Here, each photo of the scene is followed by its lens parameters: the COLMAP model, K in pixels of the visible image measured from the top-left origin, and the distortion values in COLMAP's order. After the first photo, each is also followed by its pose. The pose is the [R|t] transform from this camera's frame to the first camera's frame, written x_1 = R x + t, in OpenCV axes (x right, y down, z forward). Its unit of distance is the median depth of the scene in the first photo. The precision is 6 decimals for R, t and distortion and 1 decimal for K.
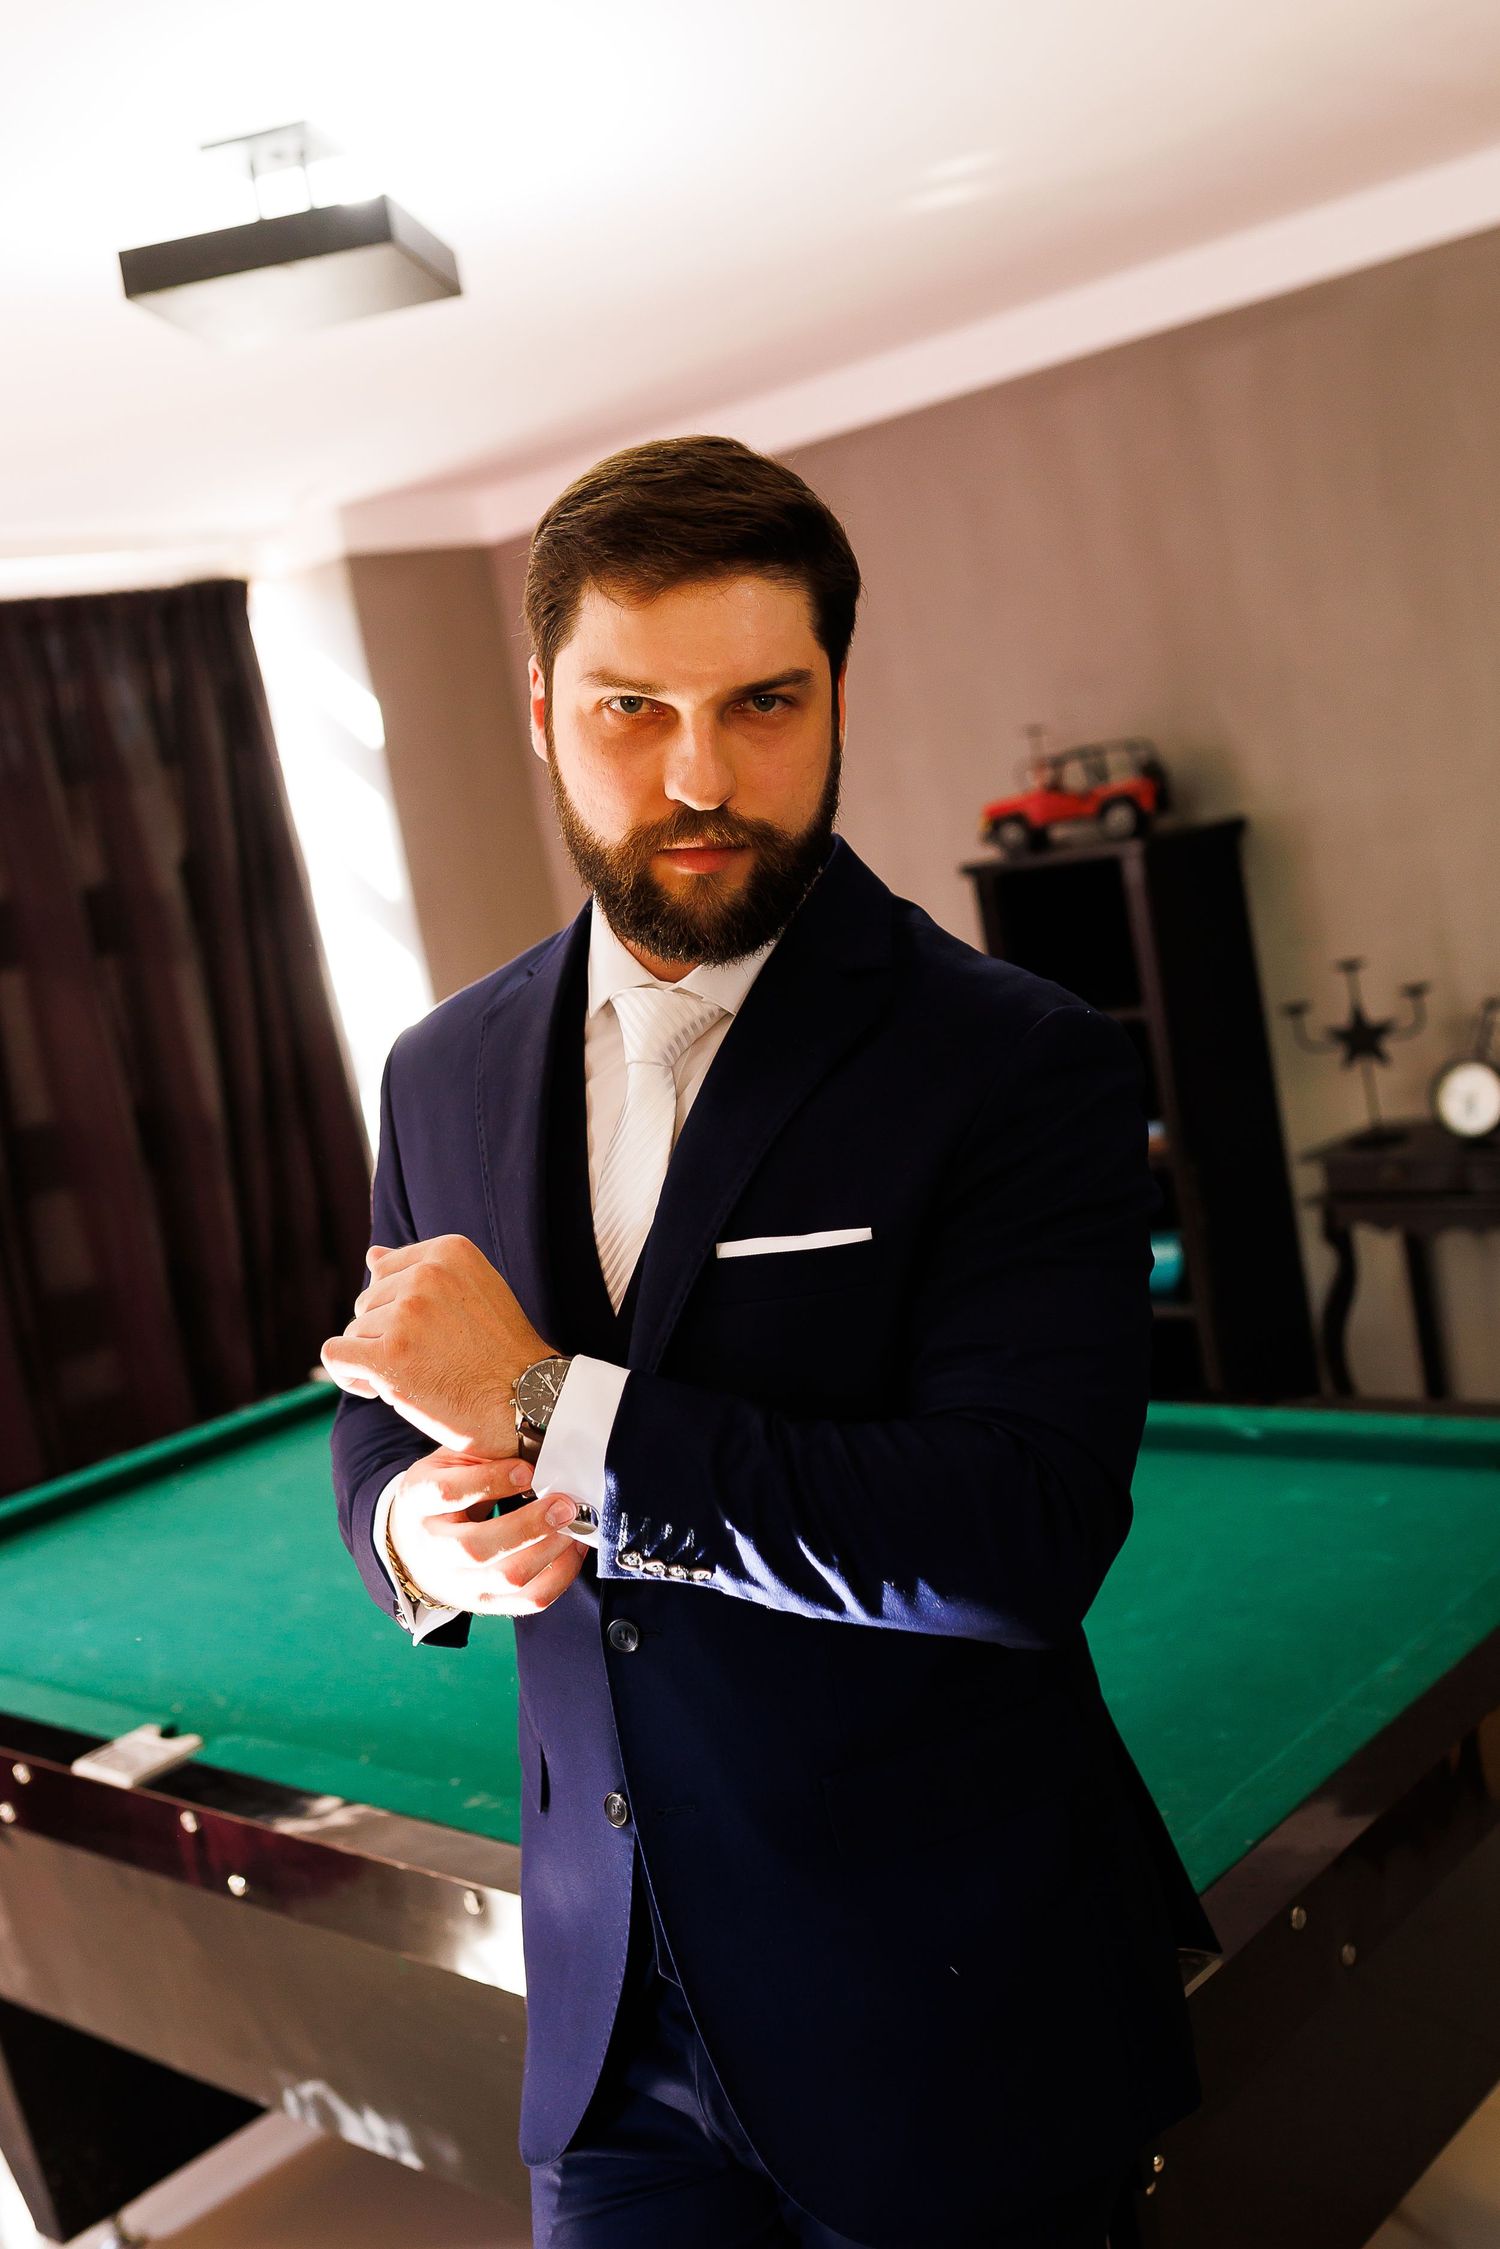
lens RADIAL K [[2369.9, 0, 745.6], [0, 2369.9, 1117.1], [0, 0, 1]] dist [-0.015882, 0.012821]
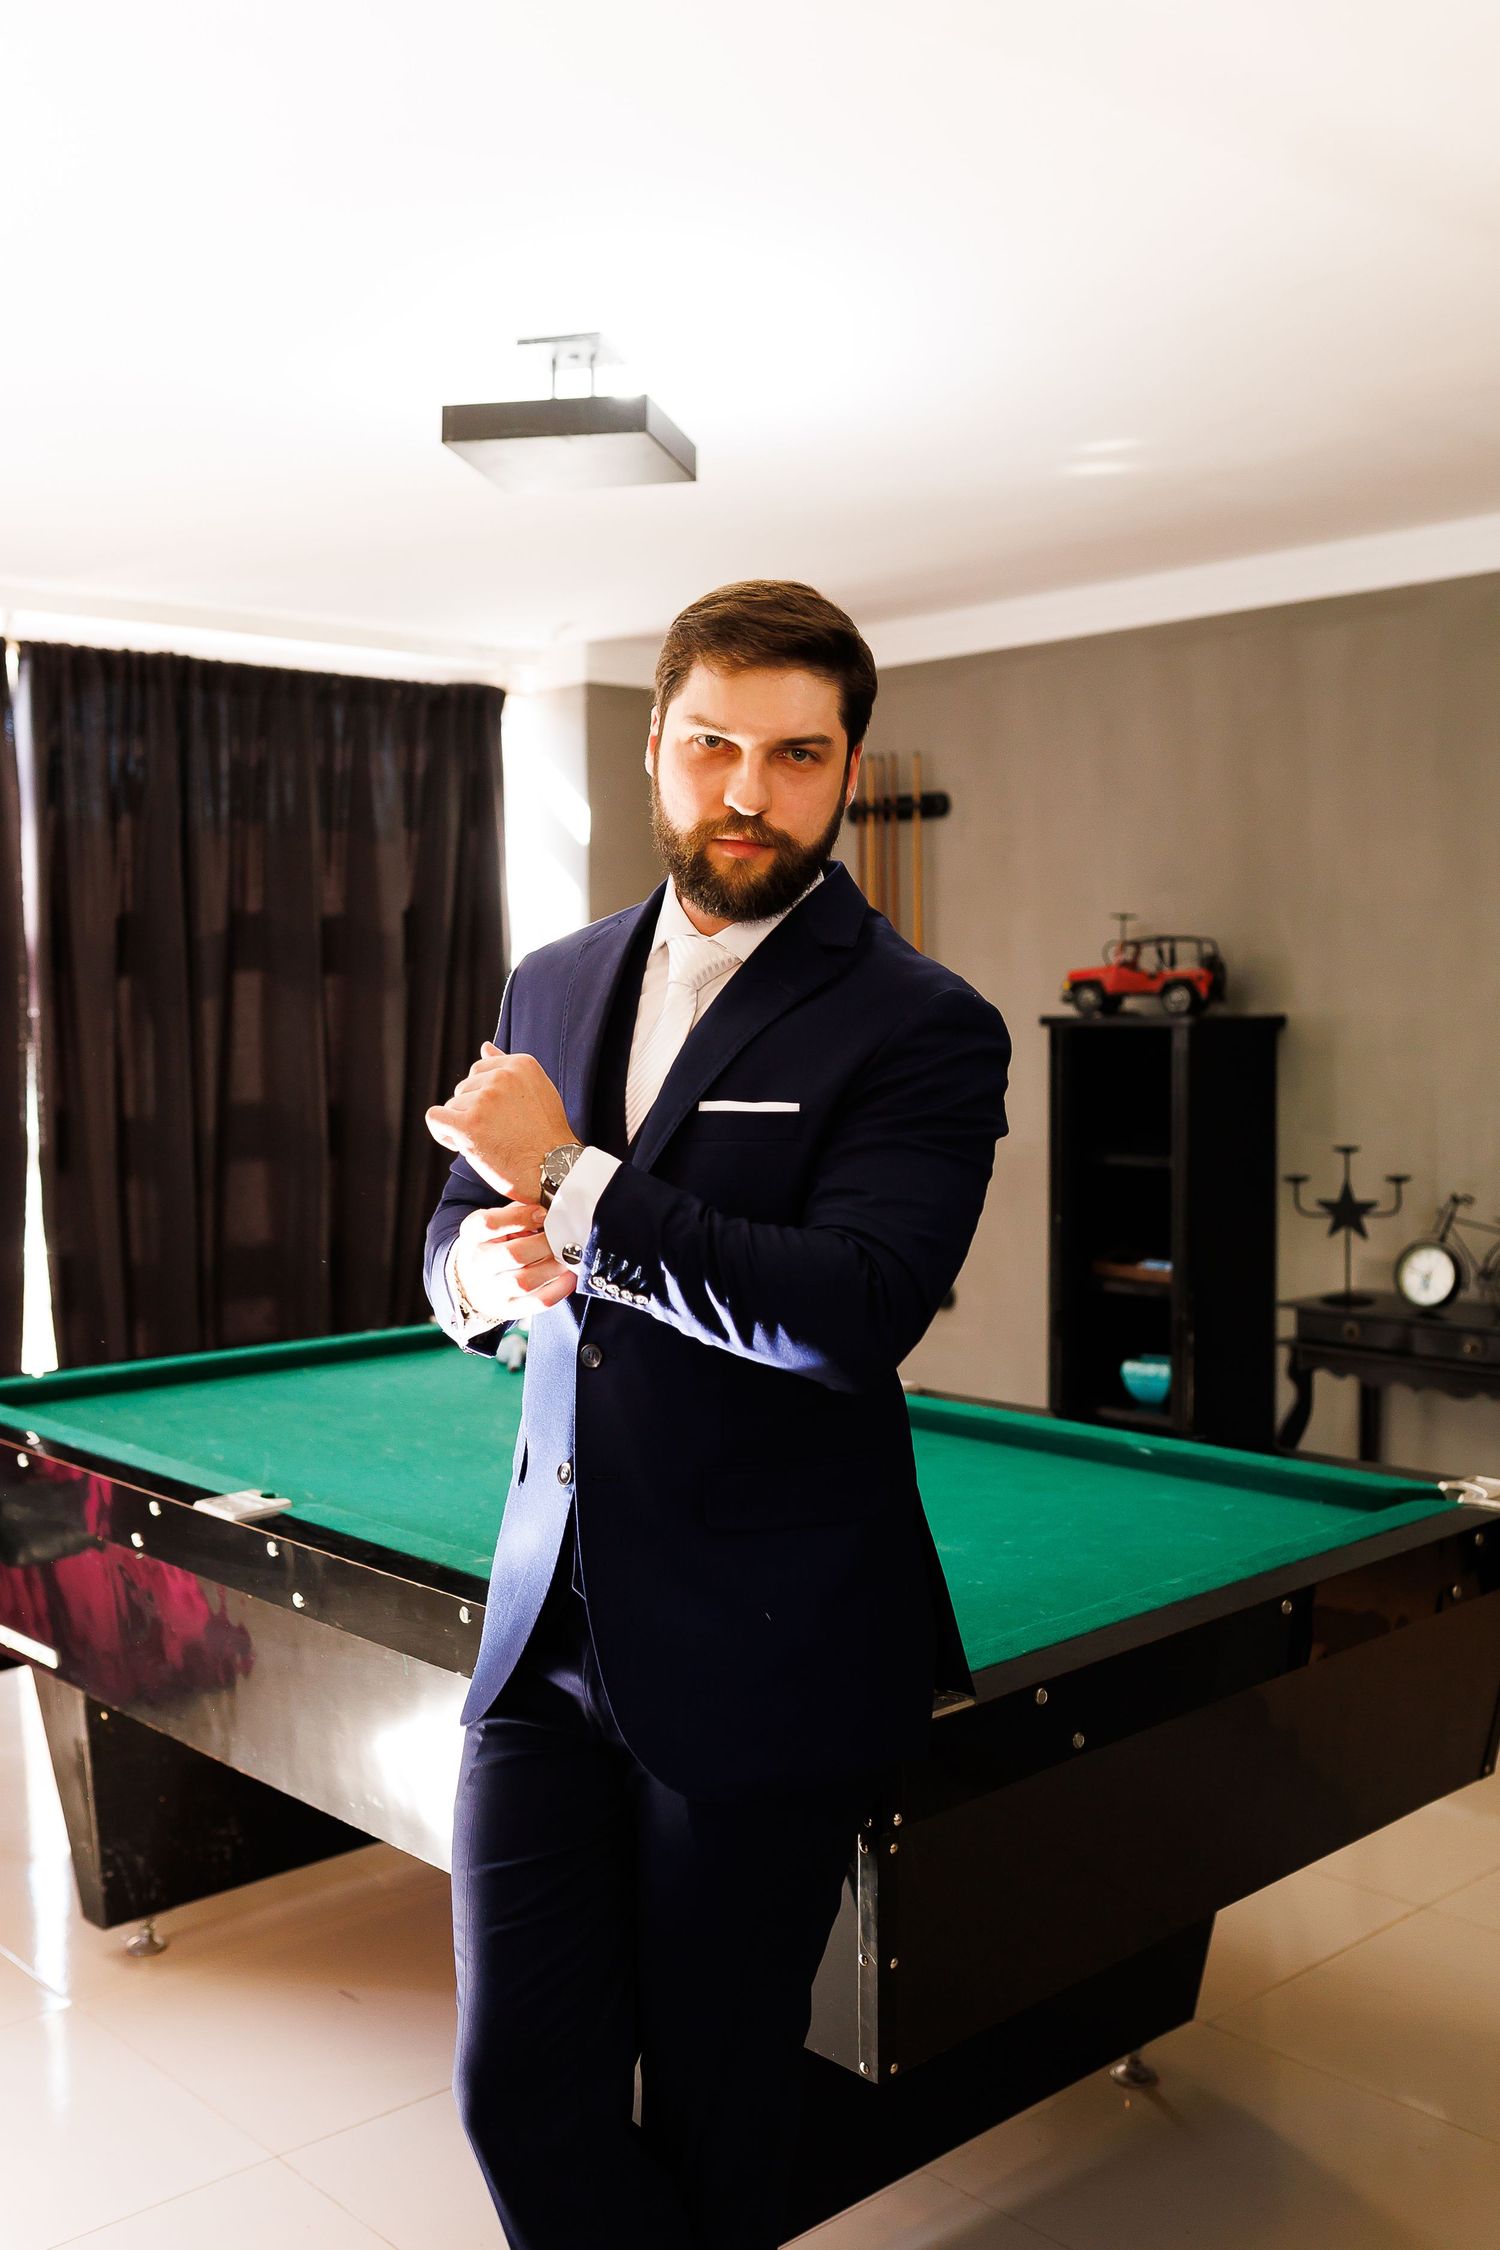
lens RADIAL K [[2205.6, 0, 744.2], [0, 2205.6, 1121.4], [0, 0, 1]] dist [-0.017917, 0.010546]
pose [[0.981756, 0.175760, -0.072556, 0.036640], [-0.180363, 0.981603, -0.062654, 0.045437], [0.060209, 0.074597, 0.995394, -0.115838]]
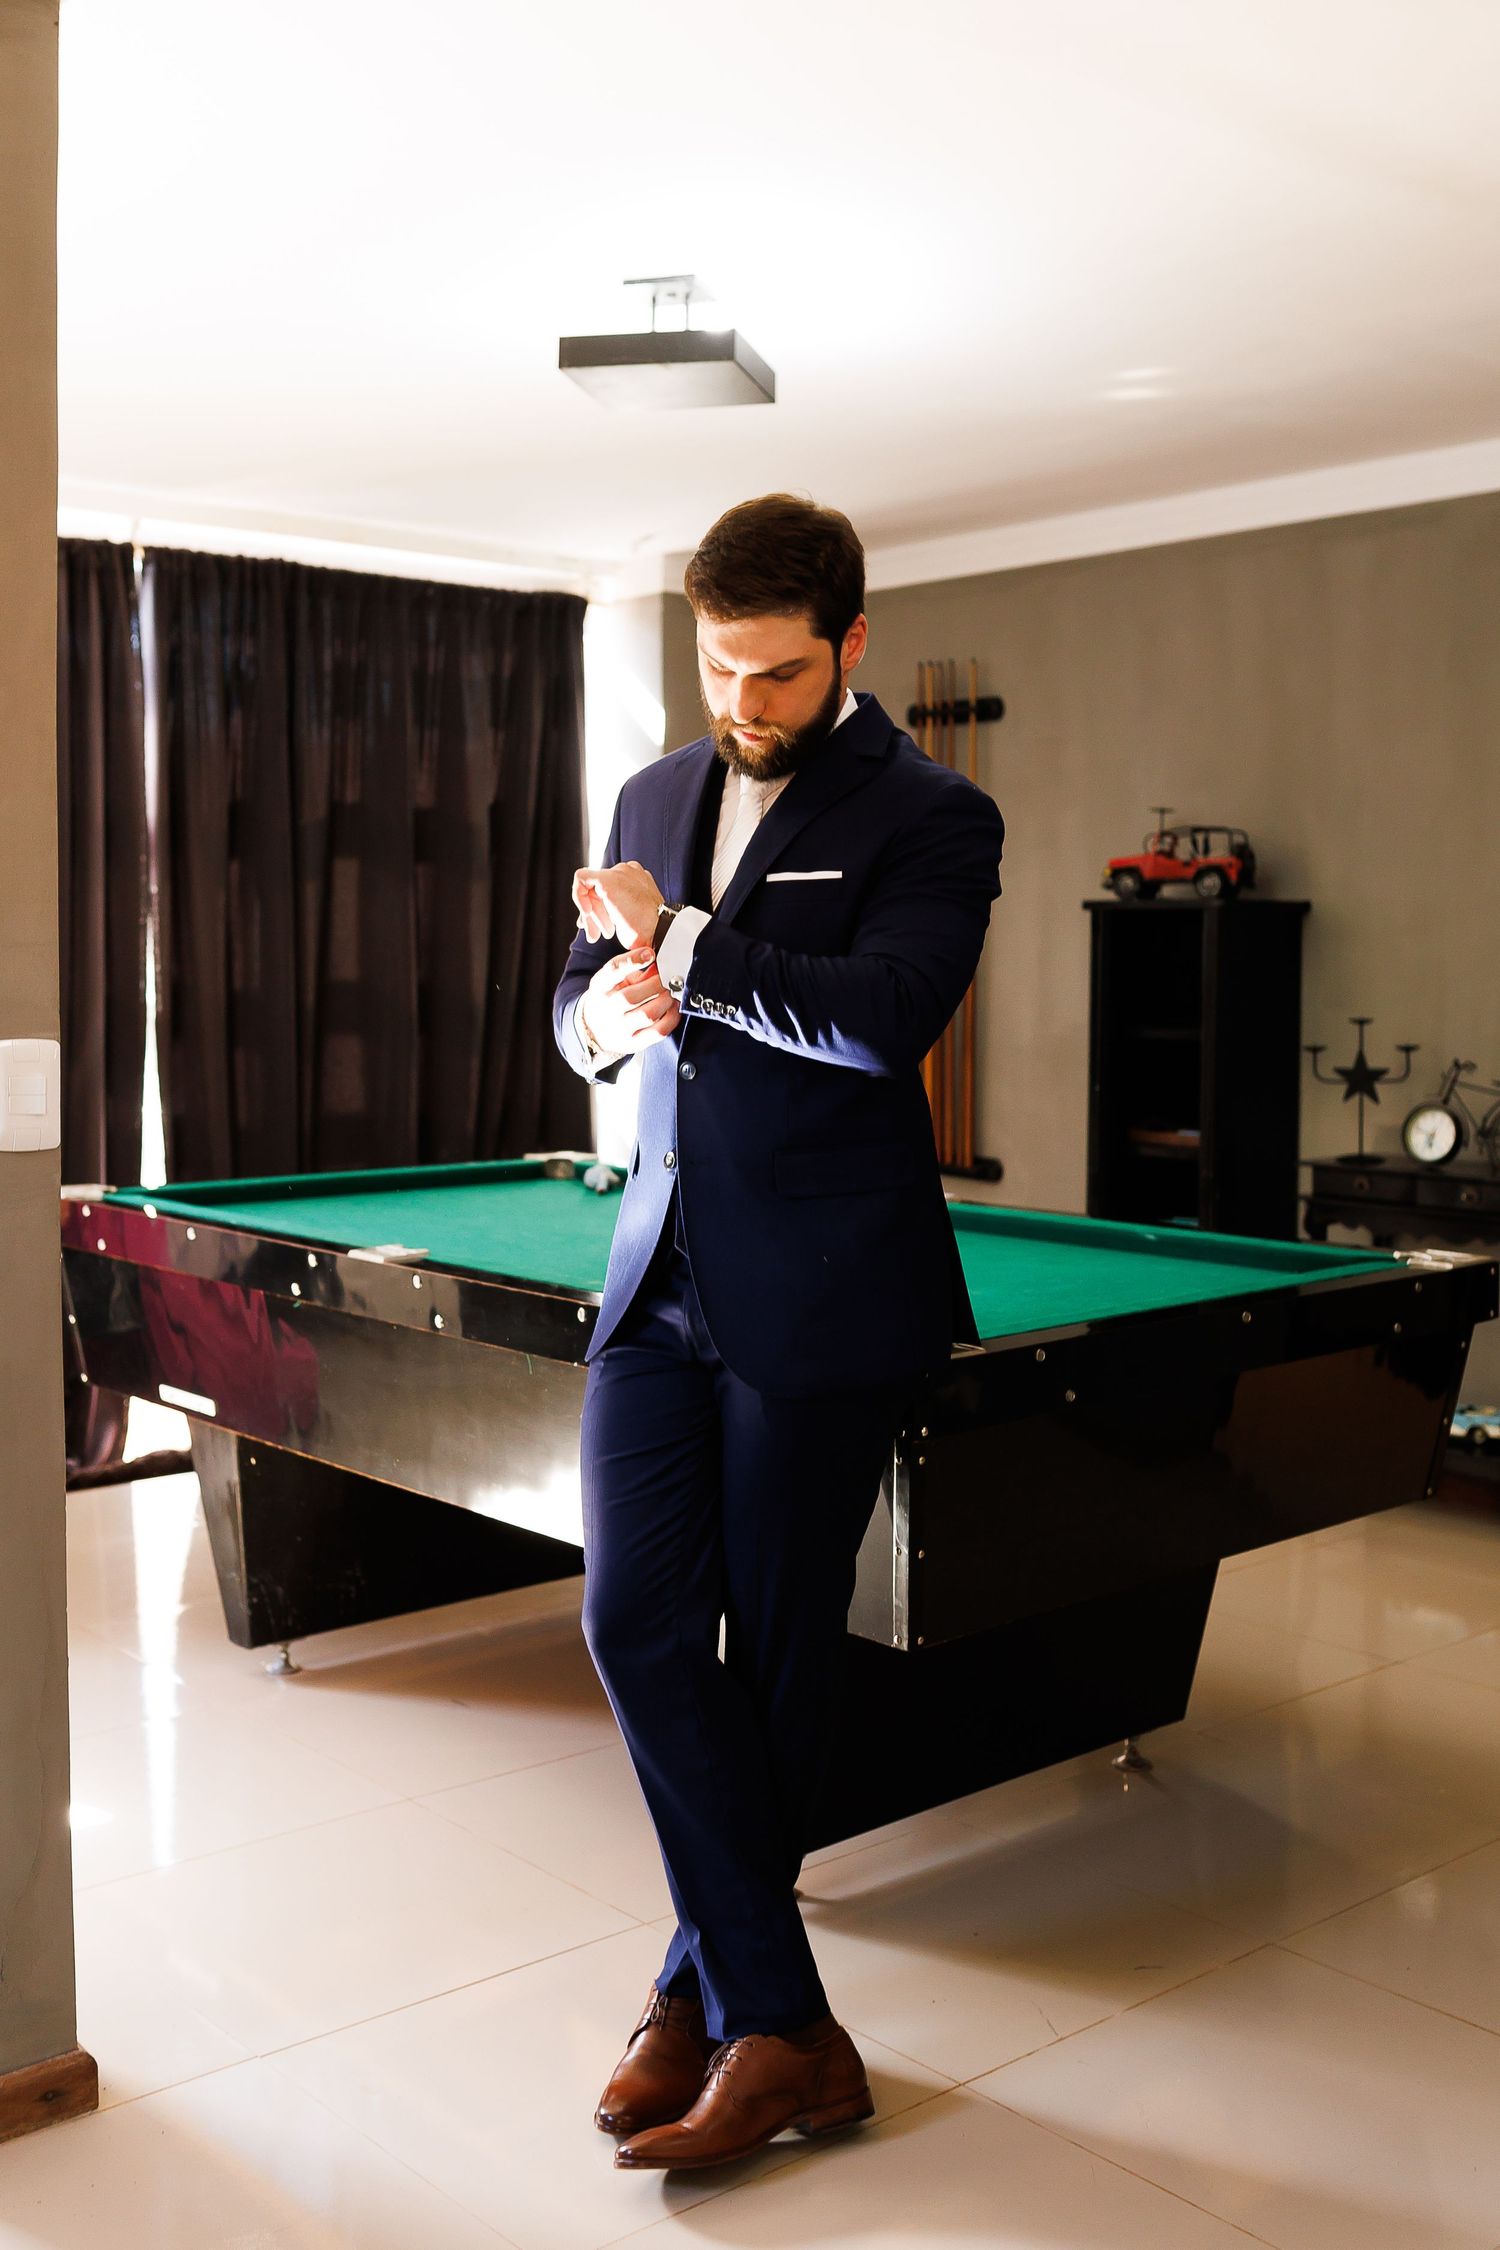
lens RADIAL K [[2321.8, 0, 758.5], [0, 2321.8, 1083.7], [0, 0, 1]] dist [-0.018511, 0.003309]
pose [[0.978006, 0.187625, -0.091114, 0.055537], [-0.193212, 0.979507, -0.056884, 0.104321], [0.078574, 0.073237, 0.994215, -0.278112]]
